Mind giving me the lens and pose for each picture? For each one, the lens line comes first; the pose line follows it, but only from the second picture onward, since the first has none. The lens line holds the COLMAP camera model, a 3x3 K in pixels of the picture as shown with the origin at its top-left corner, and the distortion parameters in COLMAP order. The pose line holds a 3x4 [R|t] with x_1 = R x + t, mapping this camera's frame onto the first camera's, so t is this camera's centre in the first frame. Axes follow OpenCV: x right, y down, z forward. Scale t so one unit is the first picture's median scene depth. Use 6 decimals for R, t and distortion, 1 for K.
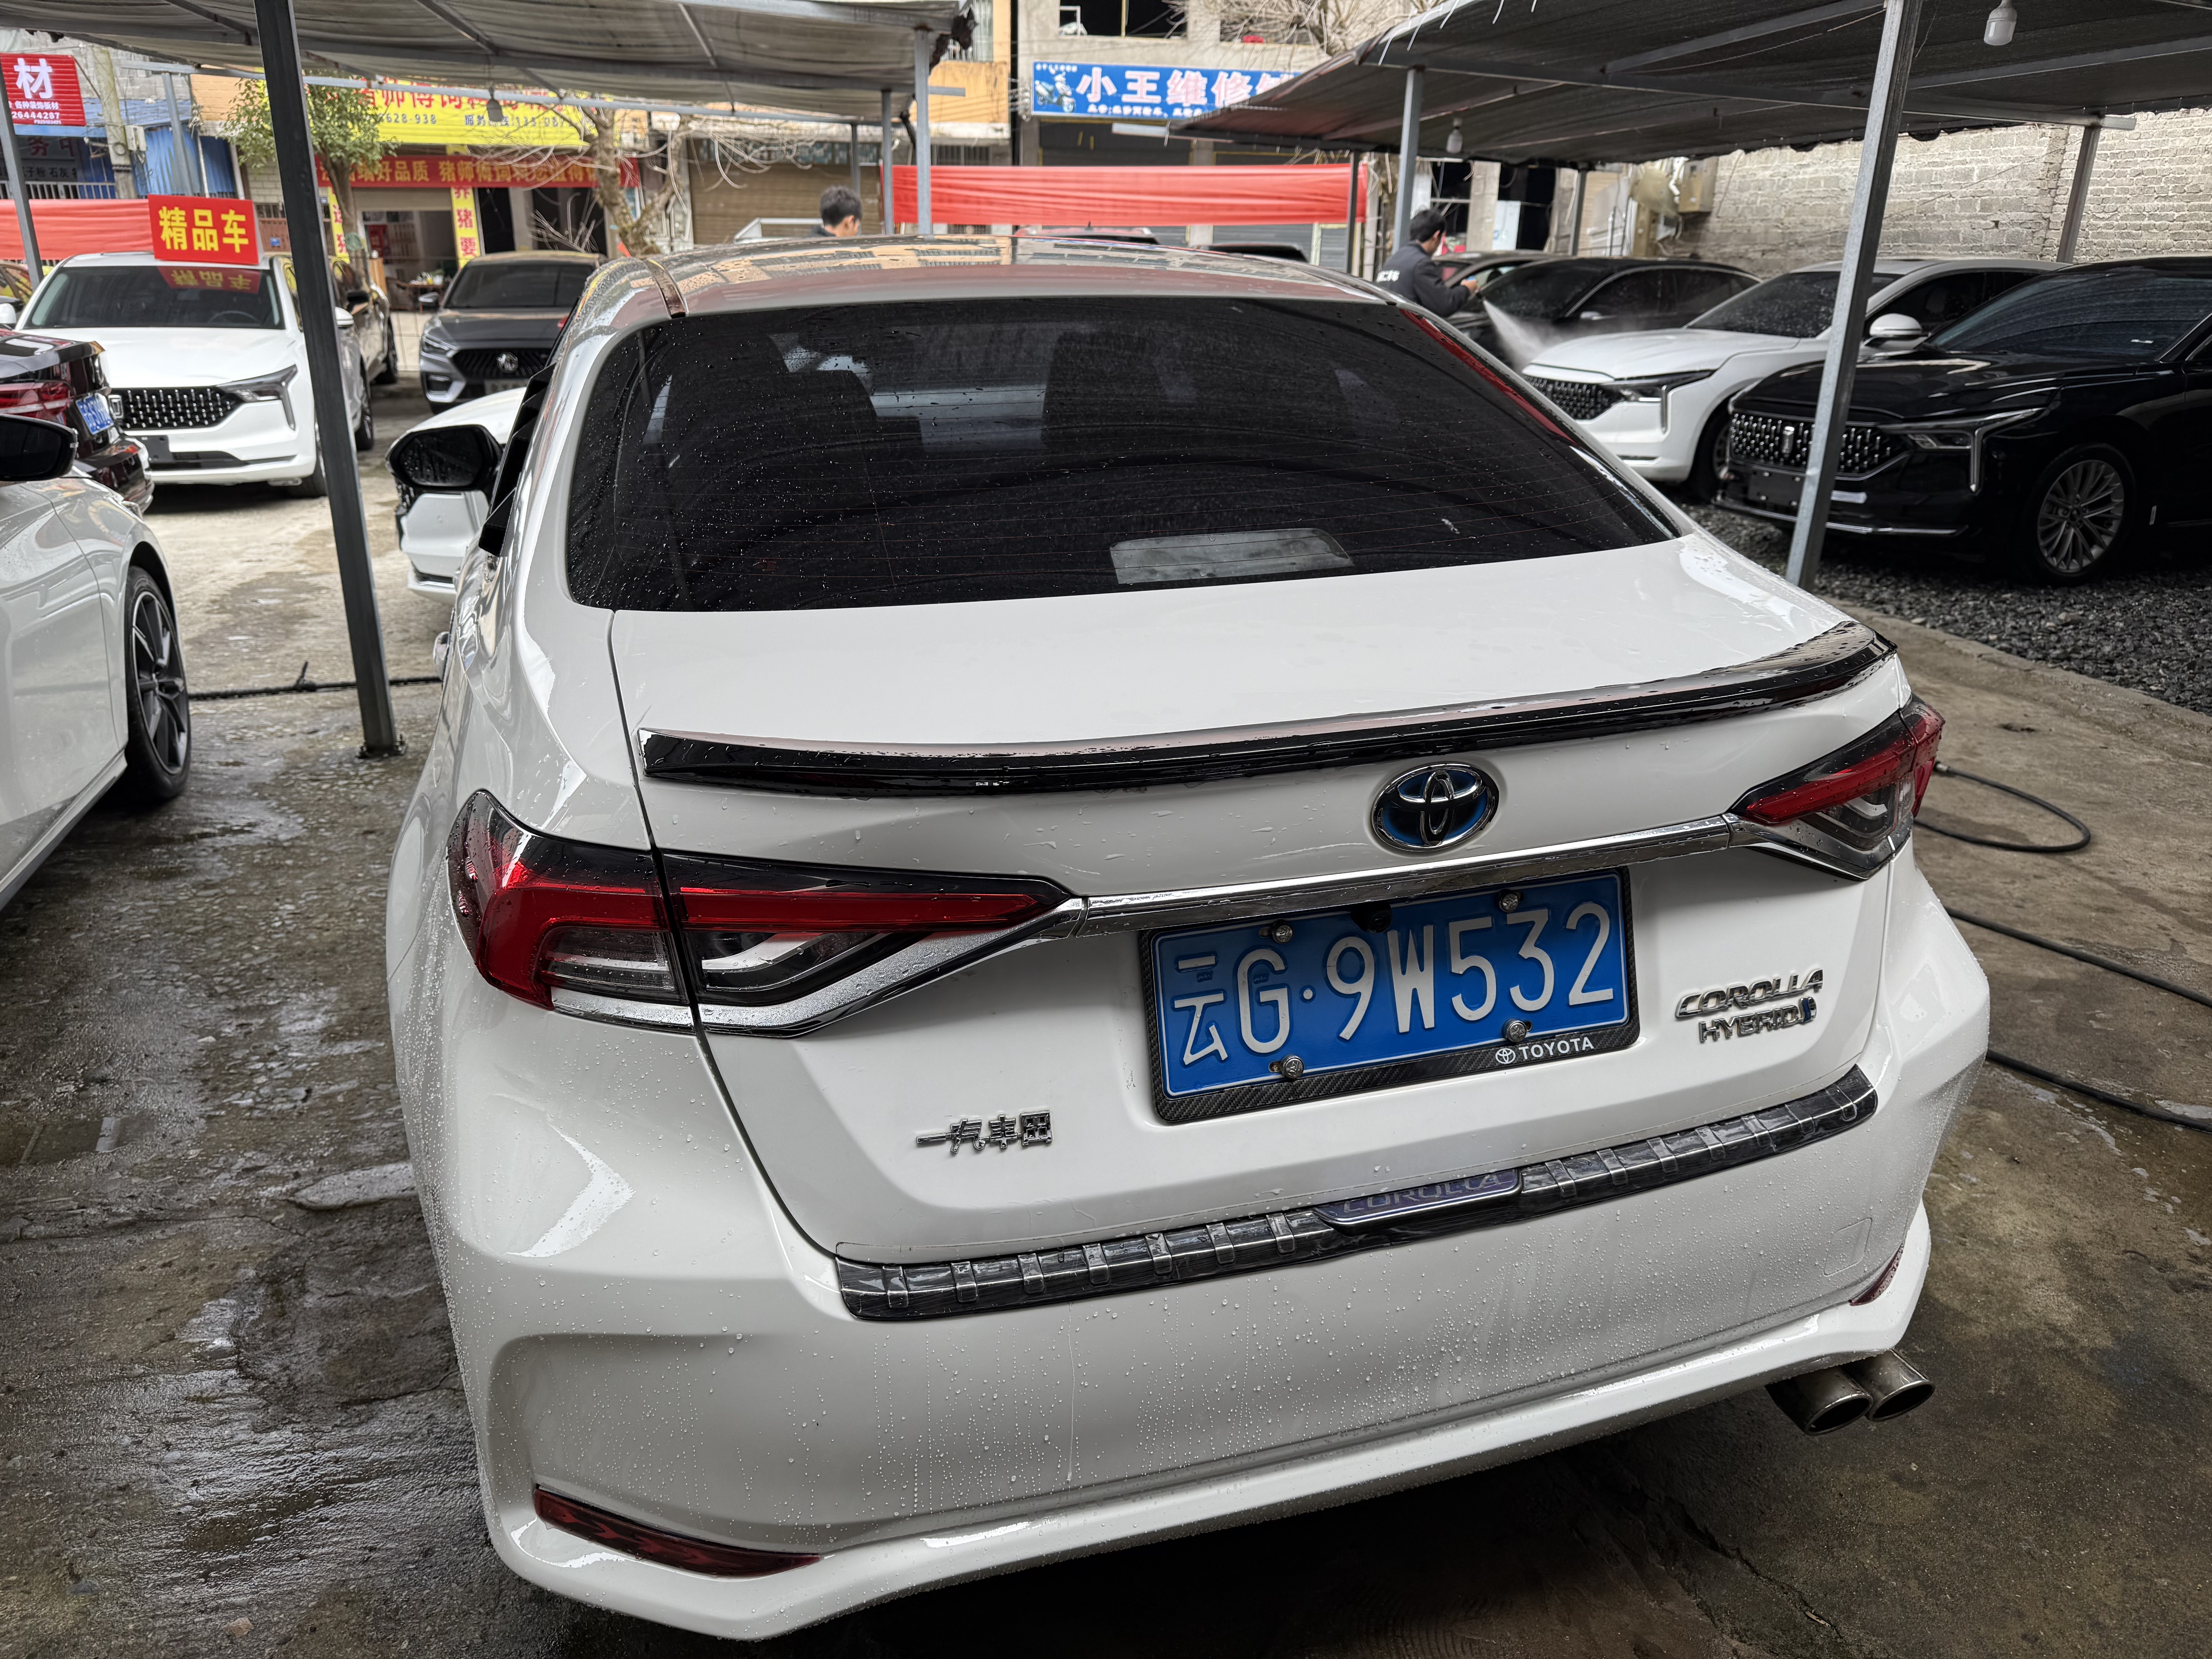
lens RADIAL K [[1563.0, 0, 1106.0], [0, 1563.0, 829.5], [0, 0, 1]] dist [-0.002507, -0.001542]
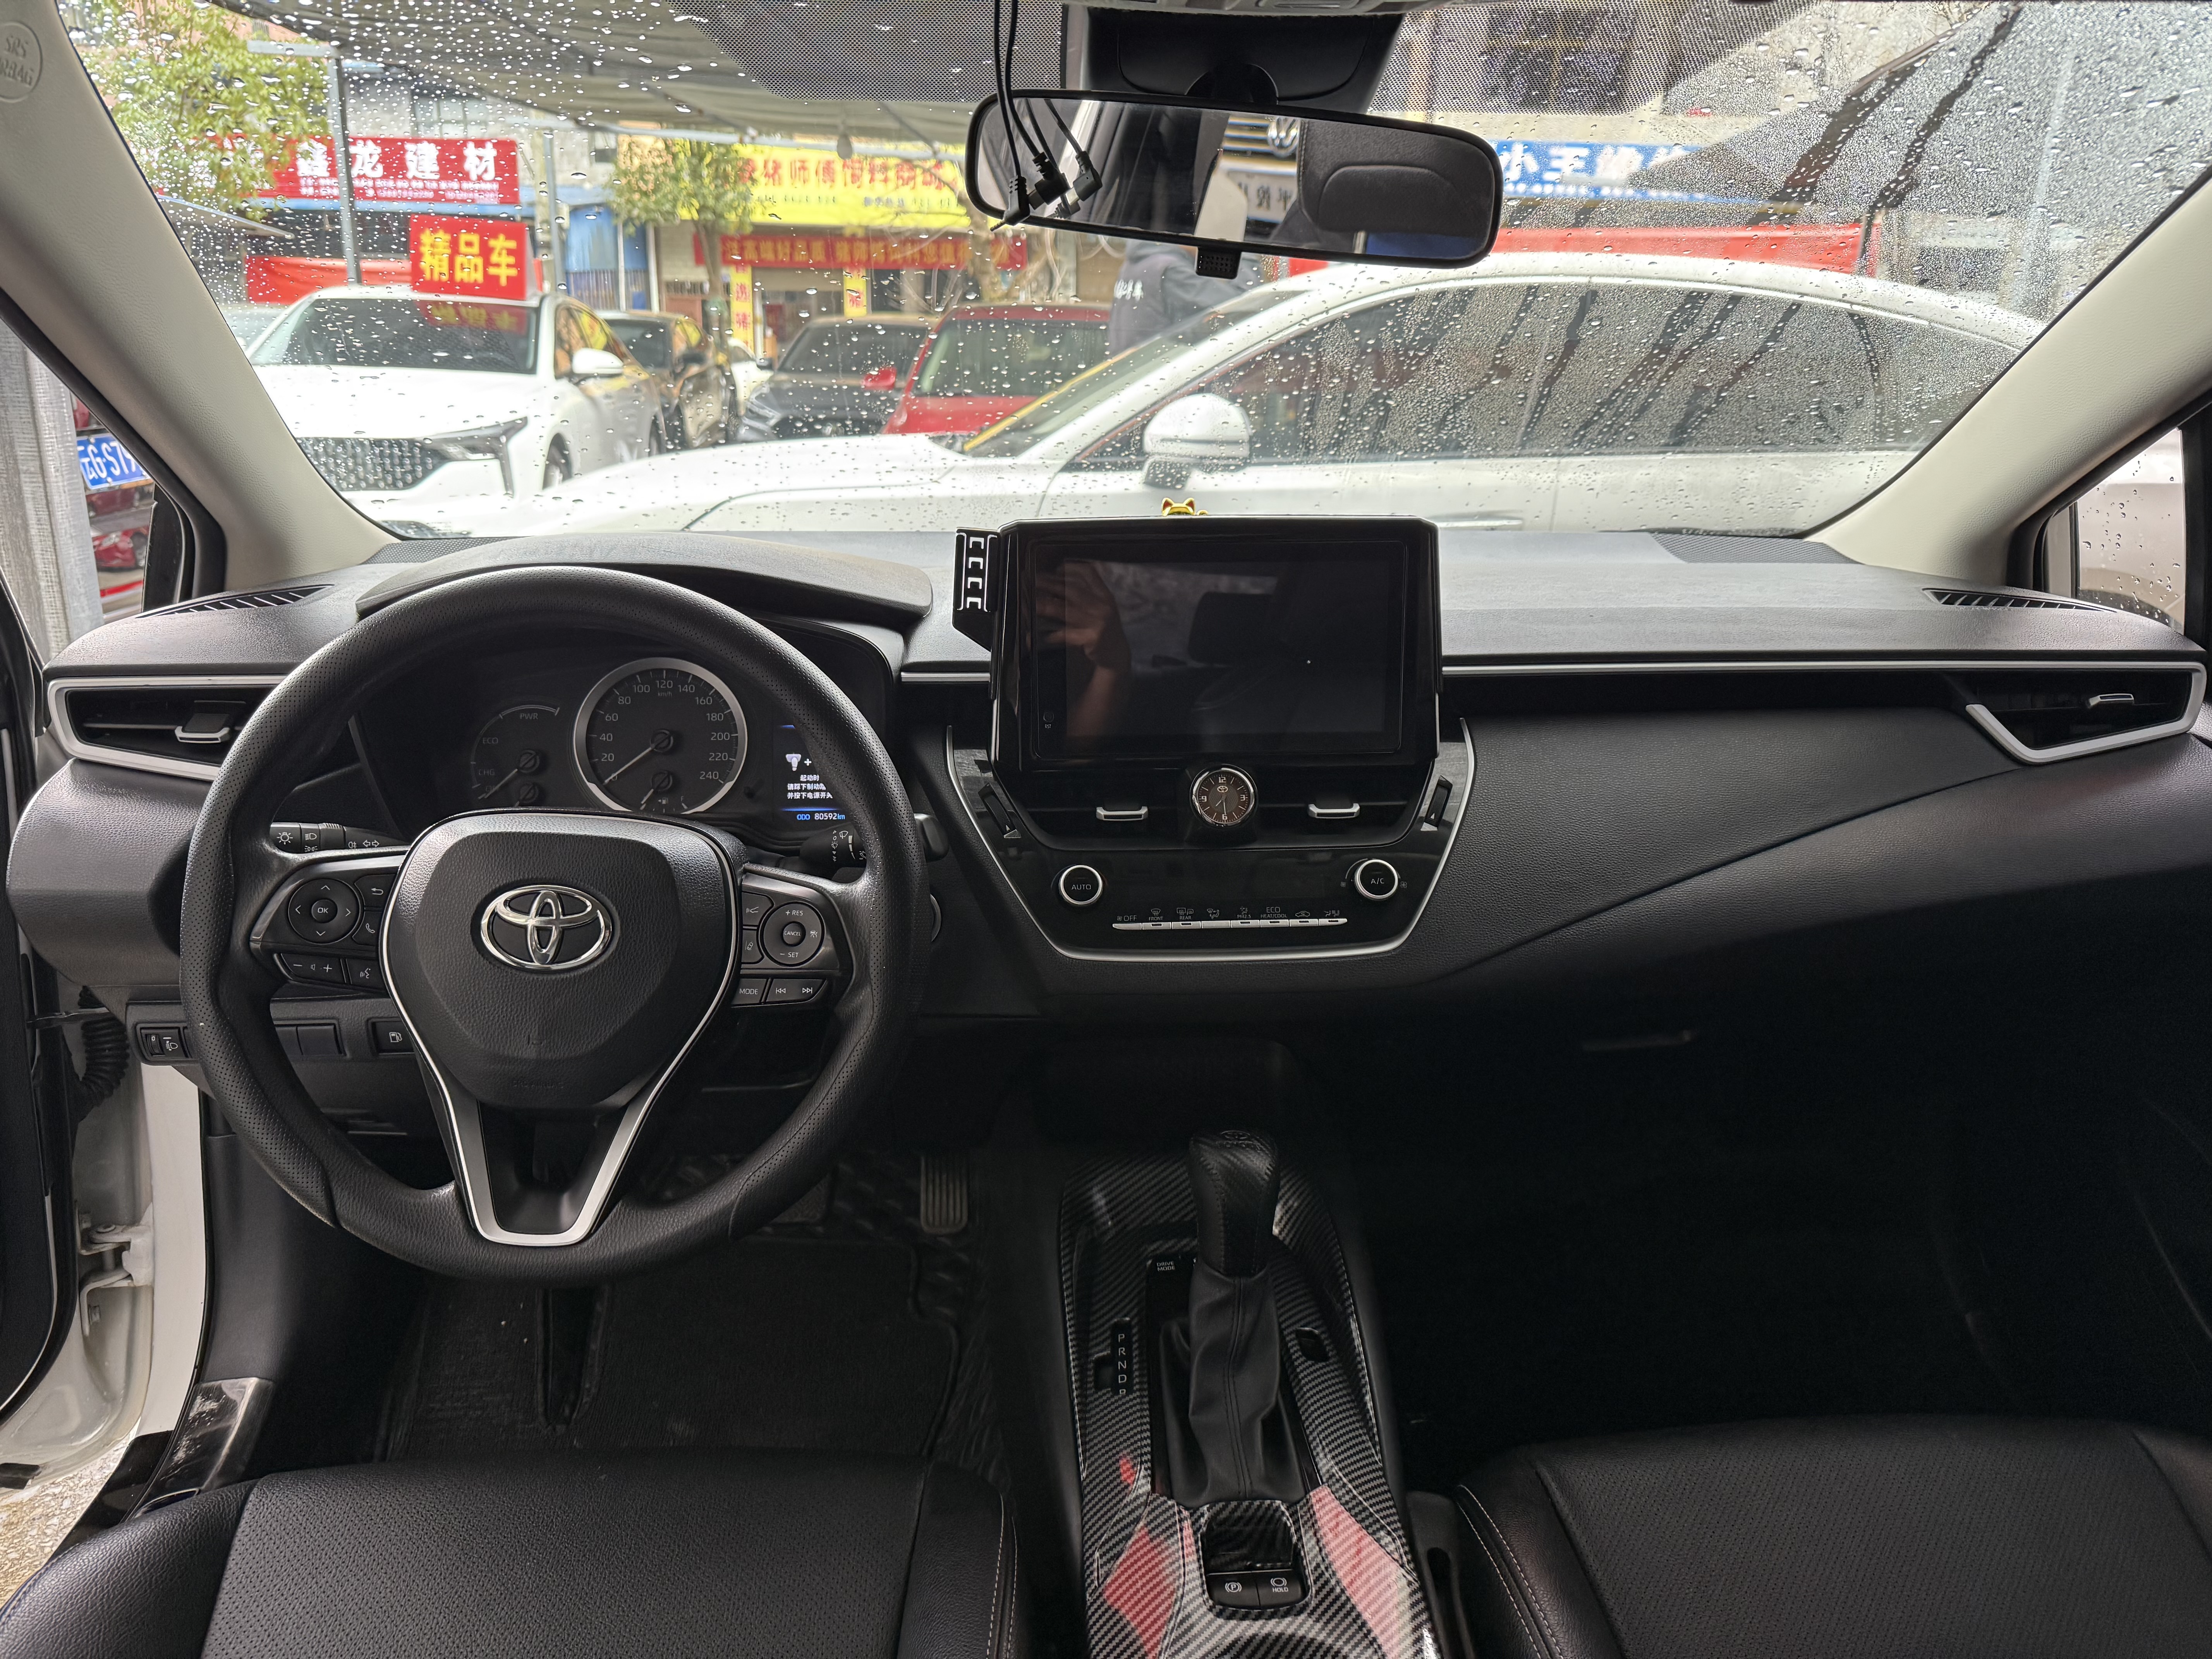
lens RADIAL K [[1621.1, 0, 1106.0], [0, 1621.1, 829.5], [0, 0, 1]] dist [-0.006842, 0.000414]
pose [[0.974185, 0.081869, -0.210384, -0.202174], [-0.095183, 0.993997, -0.053944, -0.335322], [0.204705, 0.072576, 0.976129, 1.251147]]
